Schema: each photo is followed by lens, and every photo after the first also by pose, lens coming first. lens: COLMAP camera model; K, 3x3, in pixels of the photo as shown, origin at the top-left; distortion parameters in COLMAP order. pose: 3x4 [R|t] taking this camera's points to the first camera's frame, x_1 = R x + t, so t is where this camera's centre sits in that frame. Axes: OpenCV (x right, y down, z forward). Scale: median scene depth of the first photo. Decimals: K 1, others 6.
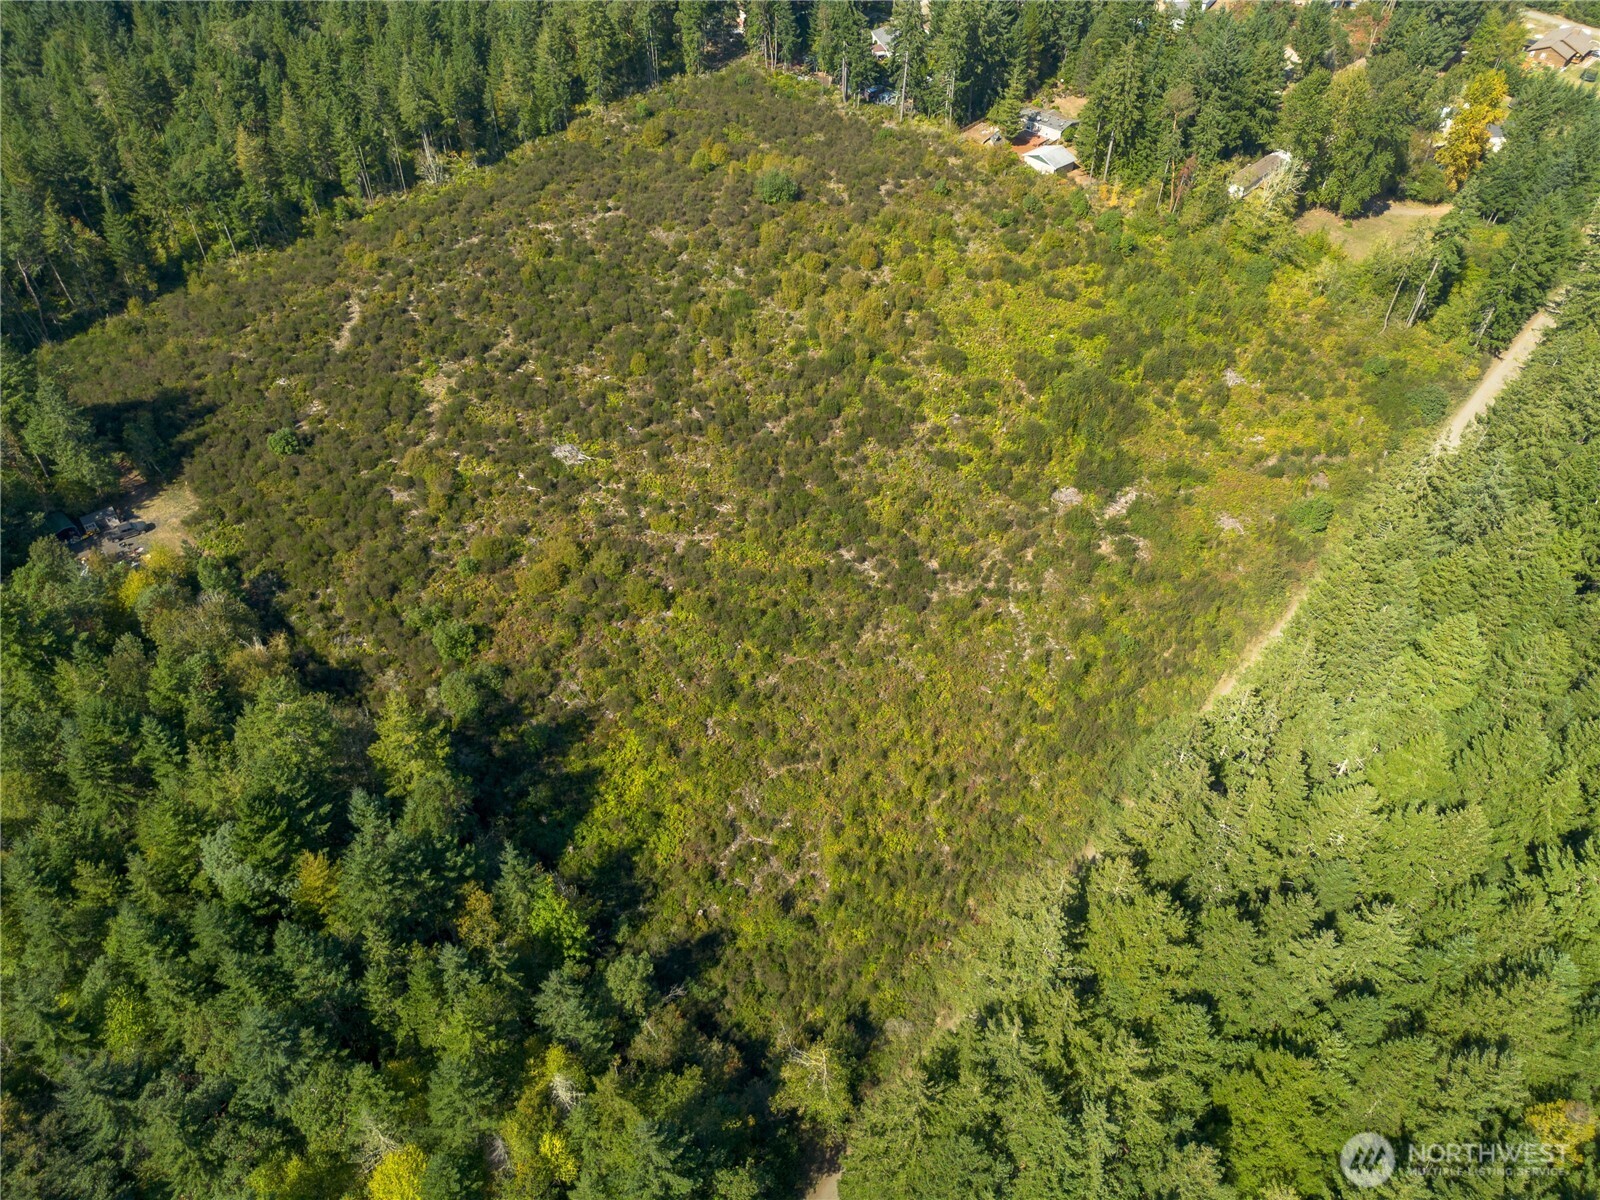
lens RADIAL K [[1123.9, 0, 802.1], [0, 1123.9, 592.3], [0, 0, 1]] dist [0.131006, -0.227494]
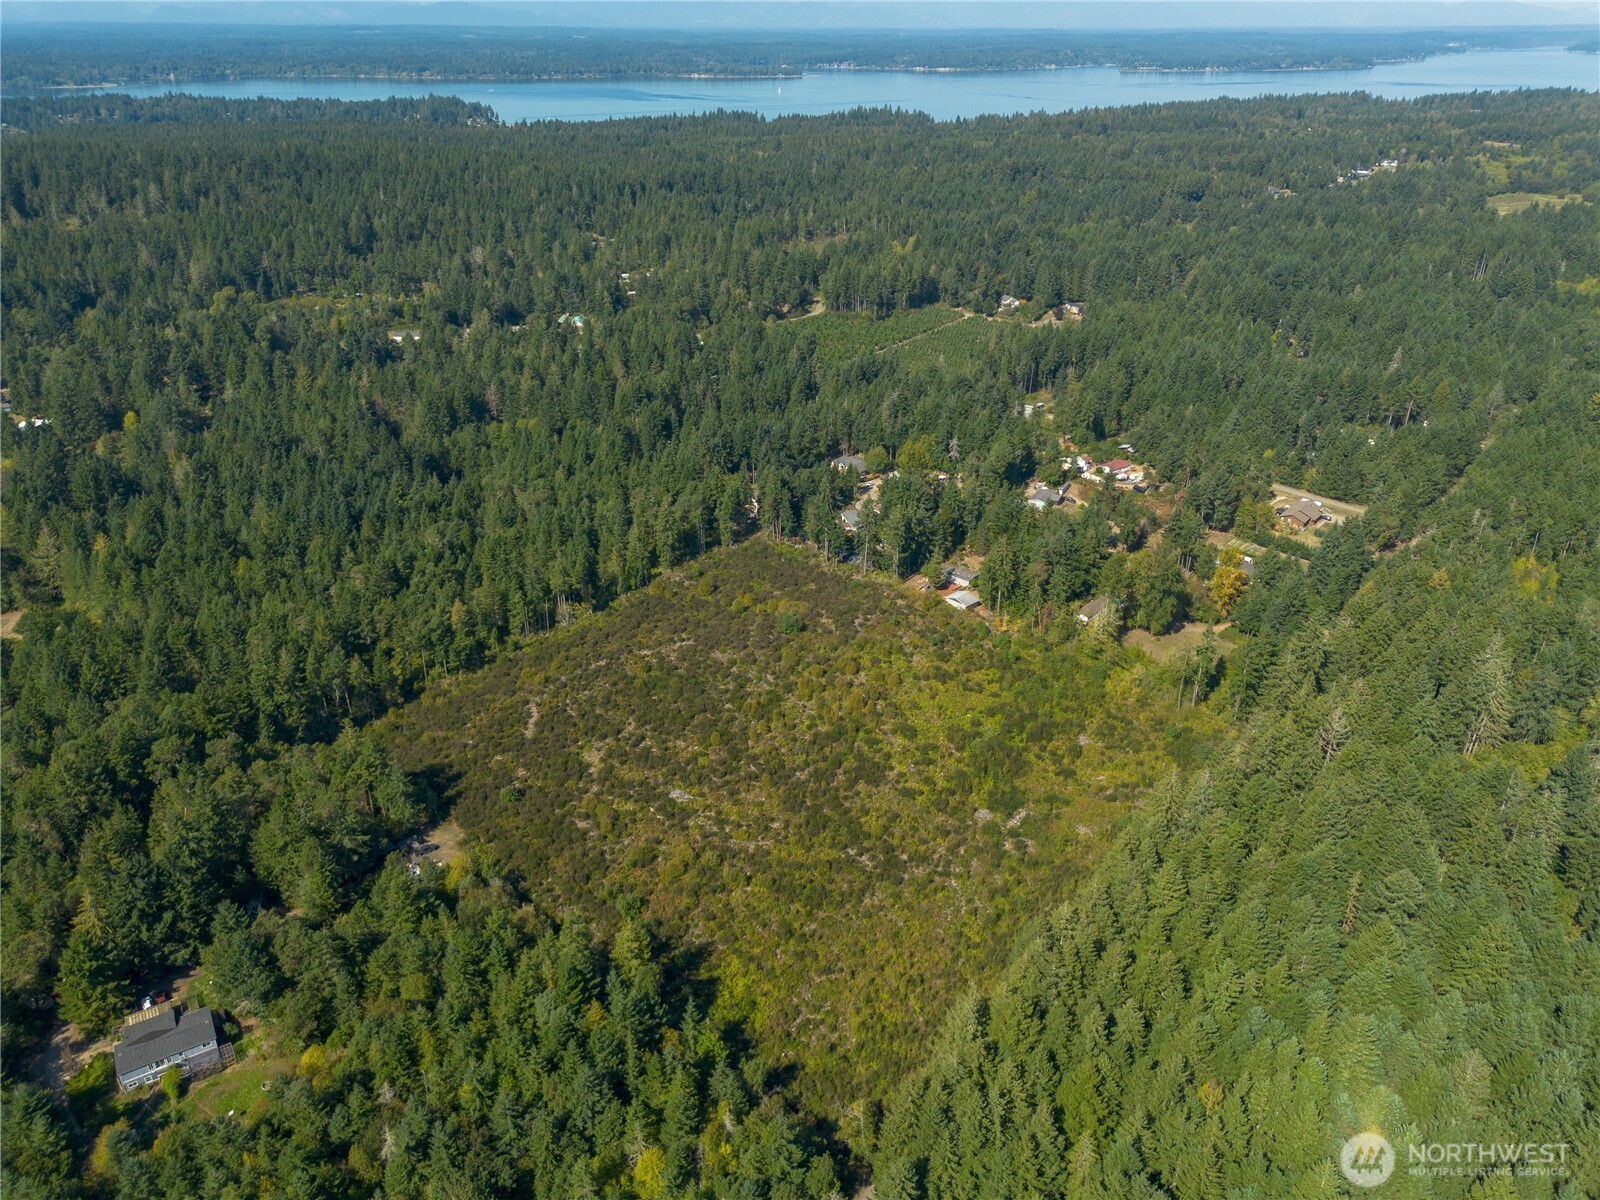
lens RADIAL K [[1123.9, 0, 802.1], [0, 1123.9, 592.3], [0, 0, 1]] dist [0.131006, -0.227494]
pose [[0.999164, -0.018392, 0.036501, -0.079098], [0.028625, 0.952340, -0.303694, 0.097474], [-0.029176, 0.304485, 0.952070, -0.637049]]
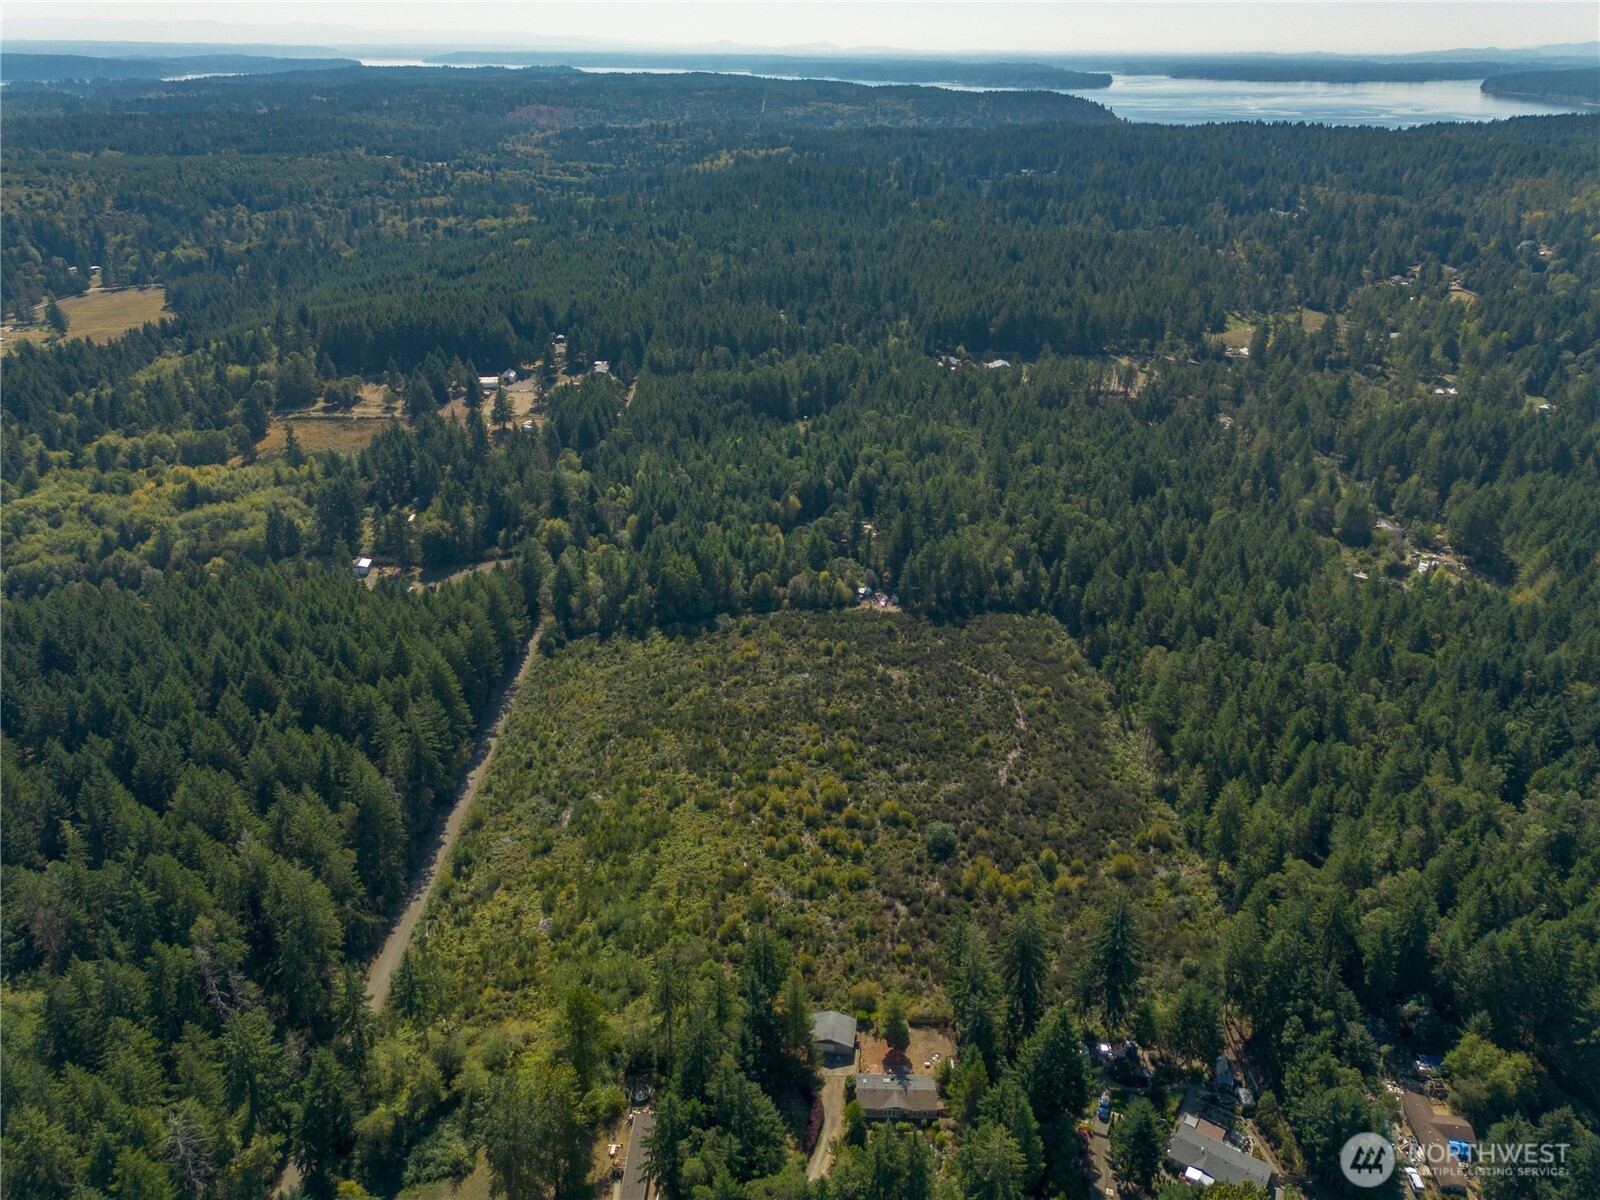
lens RADIAL K [[1123.9, 0, 802.1], [0, 1123.9, 592.3], [0, 0, 1]] dist [0.131006, -0.227494]
pose [[-0.742687, 0.279313, -0.608605, 0.968120], [-0.474703, 0.421426, 0.772695, -1.712895], [0.472306, 0.862777, -0.180397, 1.192366]]
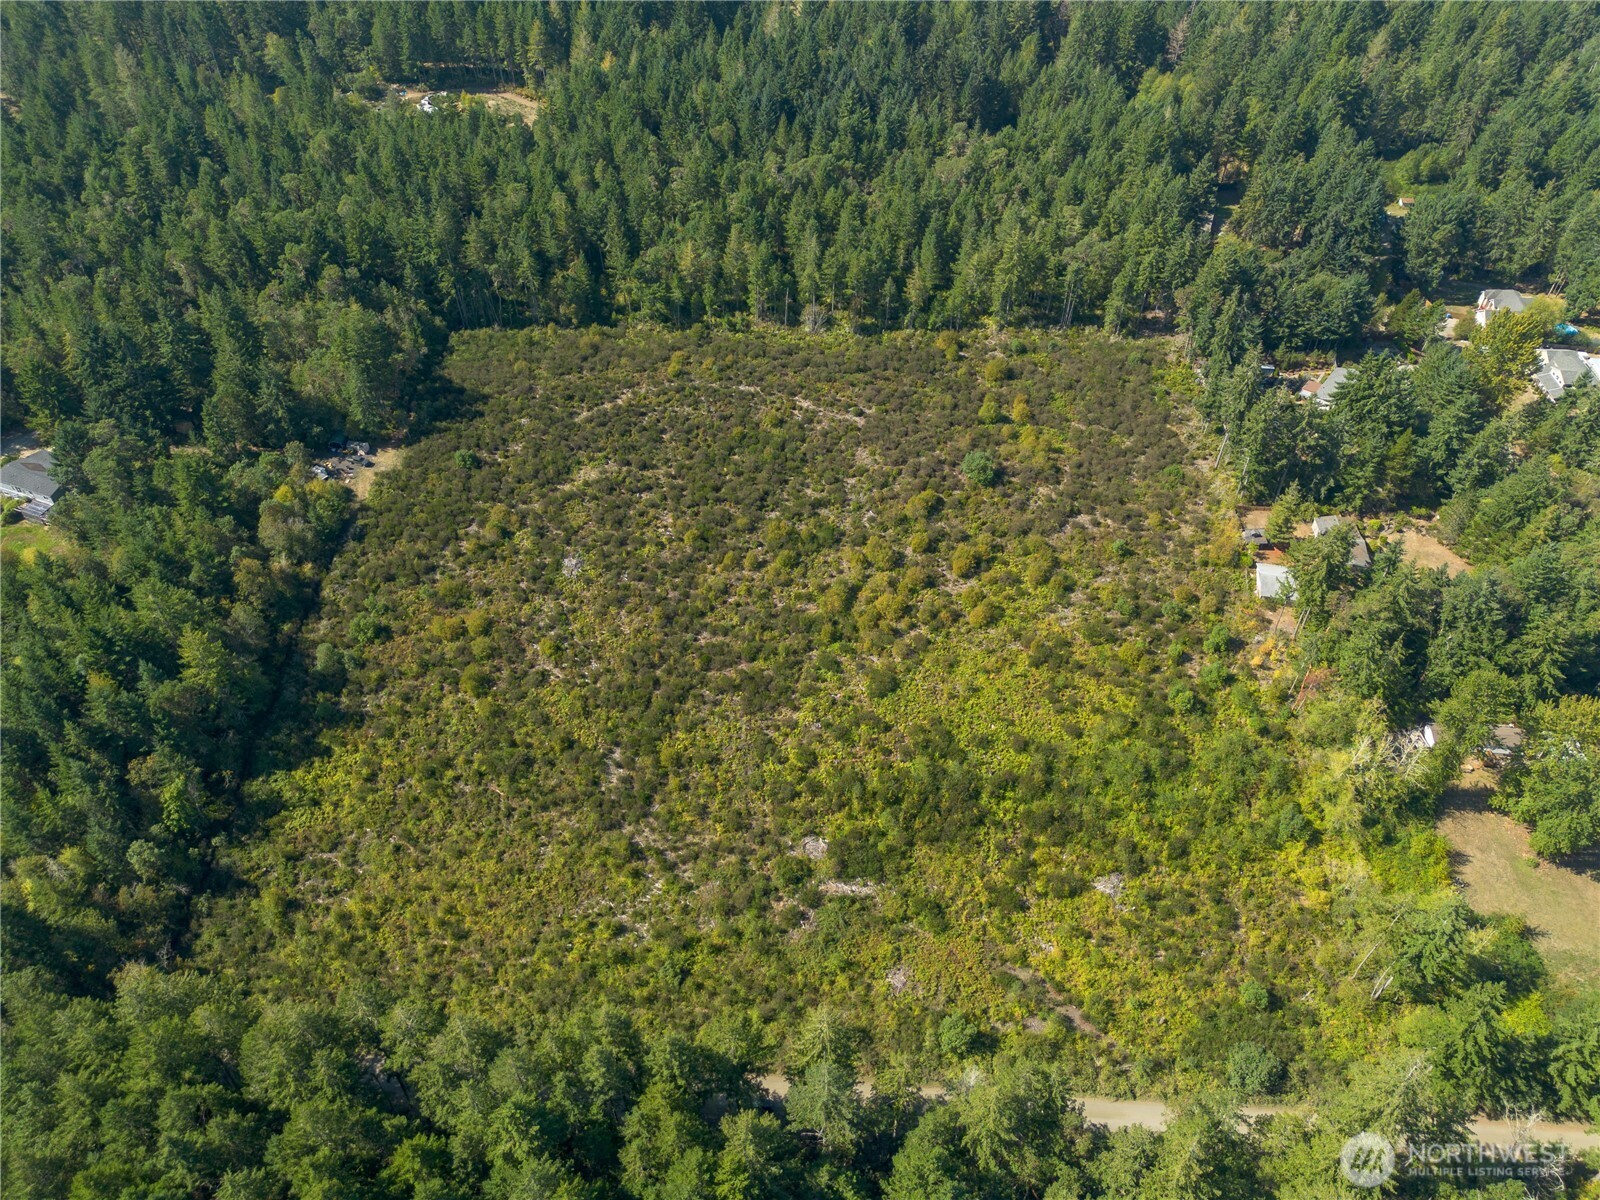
lens RADIAL K [[1123.9, 0, 802.1], [0, 1123.9, 592.3], [0, 0, 1]] dist [0.131006, -0.227494]
pose [[0.619493, 0.541783, -0.568066, 0.700154], [-0.545548, 0.817471, 0.184711, -0.469821], [0.564451, 0.195480, 0.801987, 0.096430]]
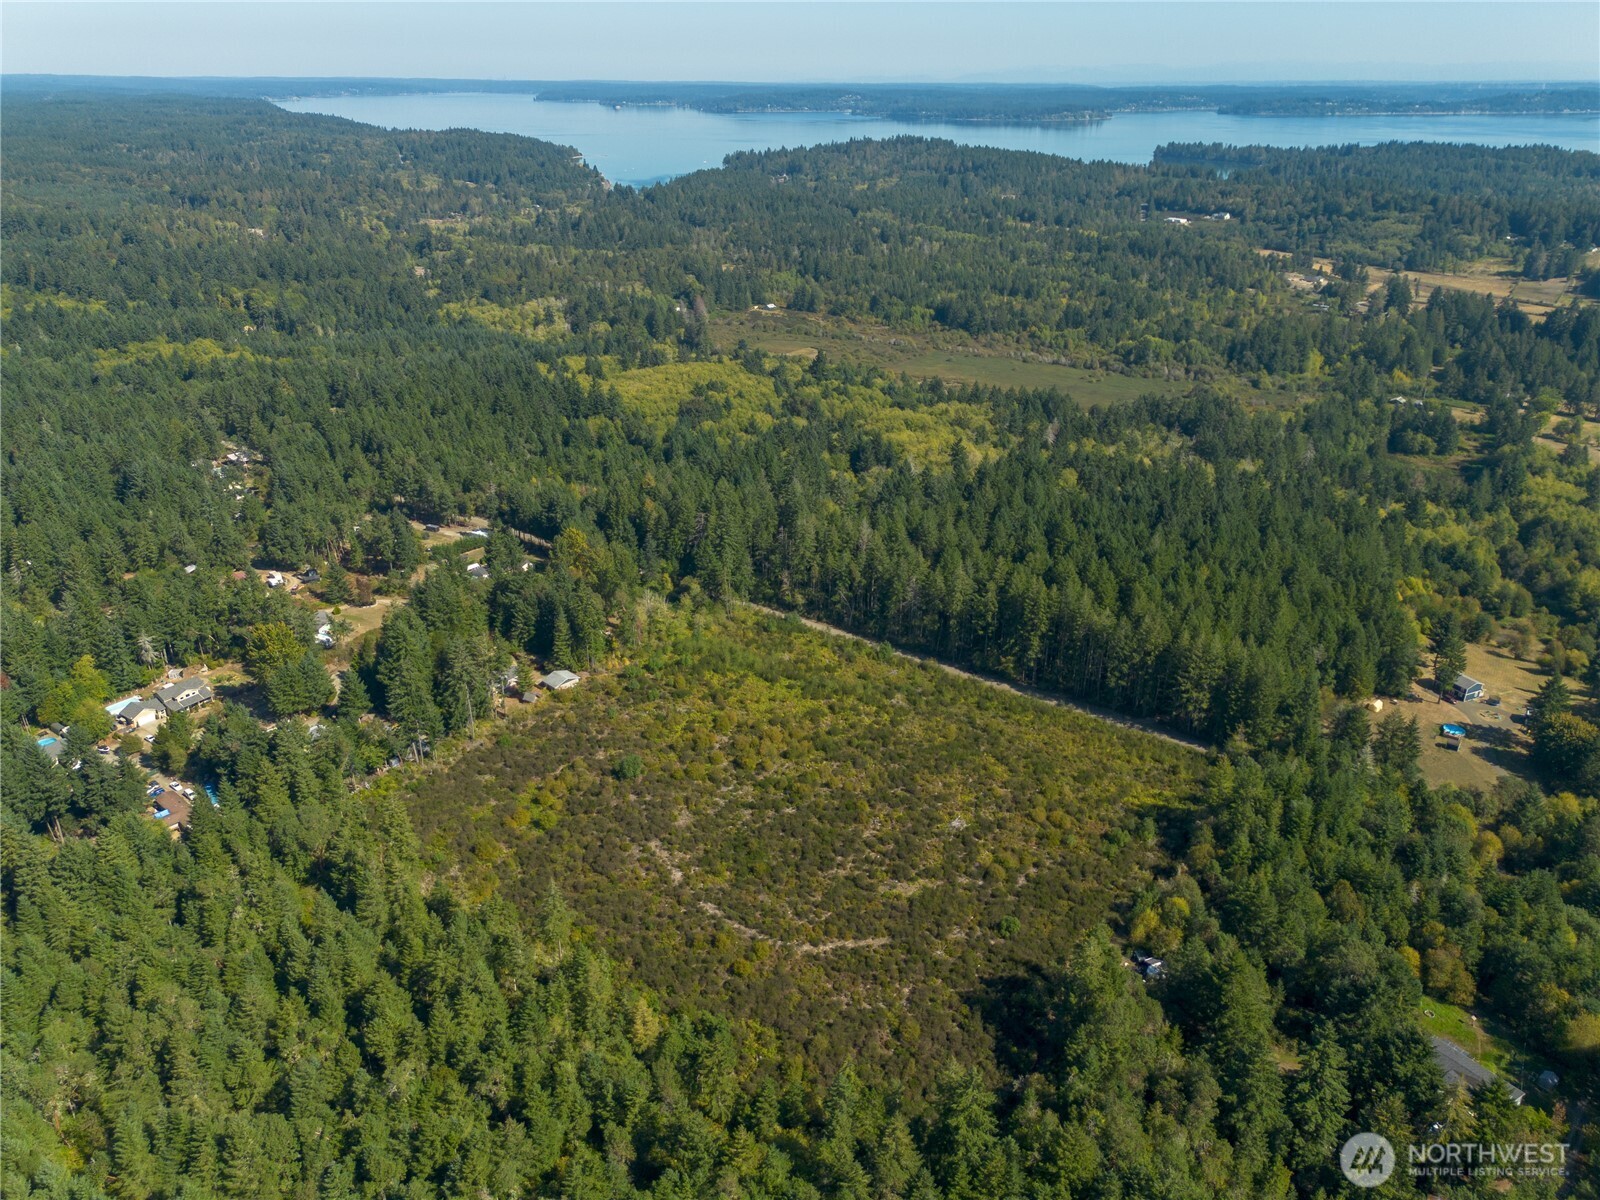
lens RADIAL K [[1123.9, 0, 802.1], [0, 1123.9, 592.3], [0, 0, 1]] dist [0.131006, -0.227494]
pose [[-0.102045, -0.417615, 0.902876, -1.501892], [0.687357, 0.626504, 0.367469, -1.076532], [-0.719115, 0.658096, 0.223119, 0.543209]]
